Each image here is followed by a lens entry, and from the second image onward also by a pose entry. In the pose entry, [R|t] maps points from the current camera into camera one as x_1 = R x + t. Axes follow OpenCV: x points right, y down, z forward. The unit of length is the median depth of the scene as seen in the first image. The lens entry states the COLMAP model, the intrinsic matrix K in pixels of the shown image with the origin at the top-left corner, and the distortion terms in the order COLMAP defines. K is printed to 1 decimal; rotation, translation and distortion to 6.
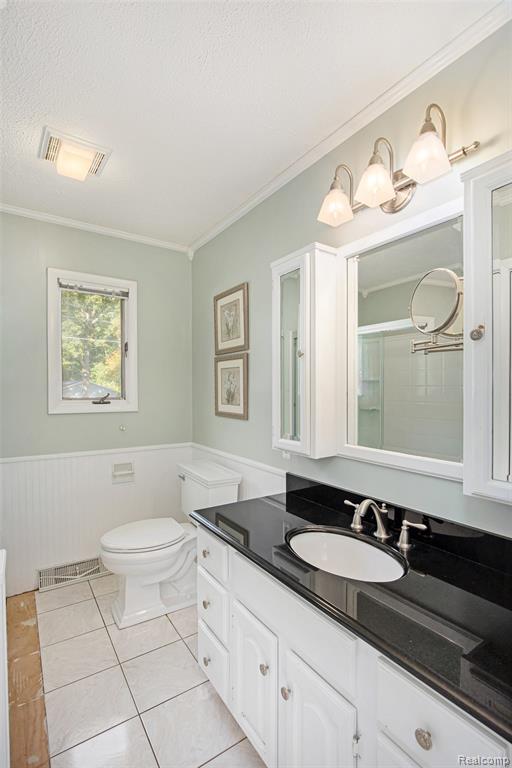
lens RADIAL K [[354.7, 0, 252.7], [0, 354.7, 389.1], [0, 0, 1]] dist [-0.045899, 0.012545]
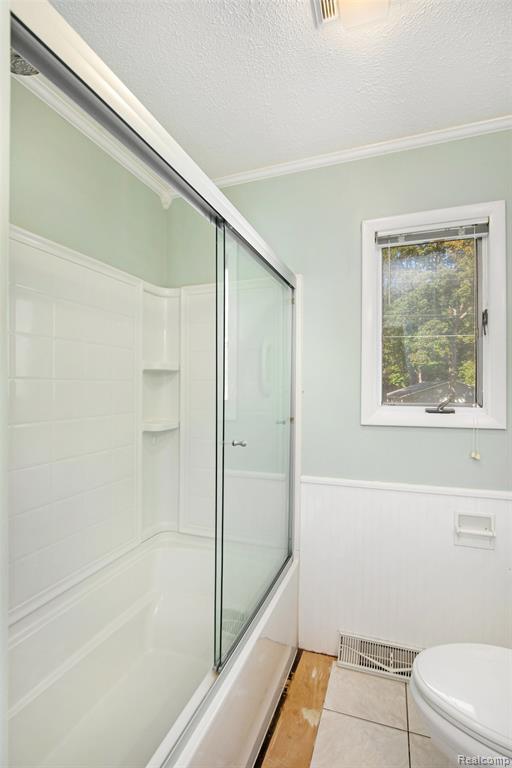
lens RADIAL K [[354.7, 0, 252.7], [0, 354.7, 389.1], [0, 0, 1]] dist [-0.045899, 0.012545]
pose [[0.566884, 0.008955, -0.823749, -0.099532], [-0.009960, 0.999942, 0.004016, 0.000241], [0.823737, 0.005928, 0.566941, 0.351574]]
